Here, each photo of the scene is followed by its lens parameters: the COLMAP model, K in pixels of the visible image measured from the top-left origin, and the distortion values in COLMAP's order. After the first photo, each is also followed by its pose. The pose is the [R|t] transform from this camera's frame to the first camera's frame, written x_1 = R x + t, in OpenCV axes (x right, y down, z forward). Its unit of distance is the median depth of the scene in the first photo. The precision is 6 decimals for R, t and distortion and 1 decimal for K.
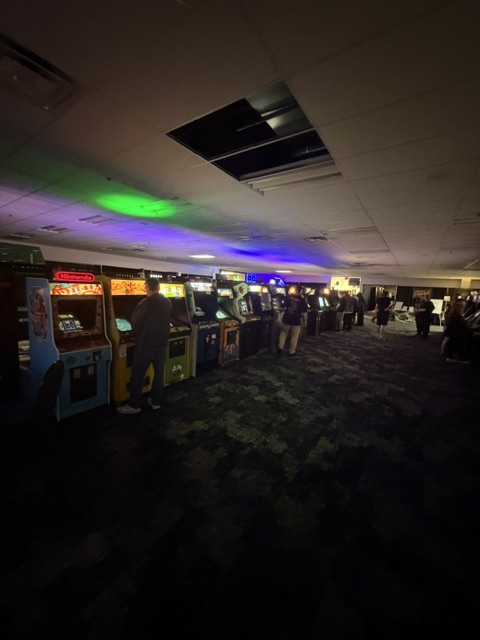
lens RADIAL K [[256.7, 0, 238.1], [0, 256.7, 321.2], [0, 0, 1]] dist [0.001709, 0.000236]
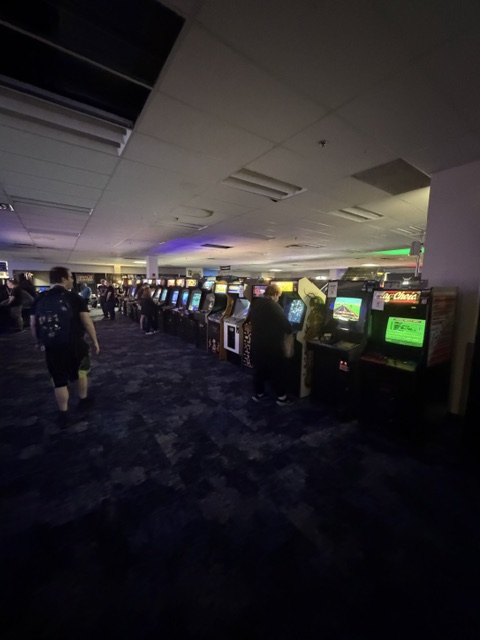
lens RADIAL K [[256.7, 0, 242.0], [0, 256.7, 321.0], [0, 0, 1]] dist [0.001709, 0.000236]
pose [[0.324904, -0.184182, 0.927639, -0.299482], [0.132409, 0.980052, 0.148212, -0.050455], [-0.936432, 0.074673, 0.342810, 0.279168]]
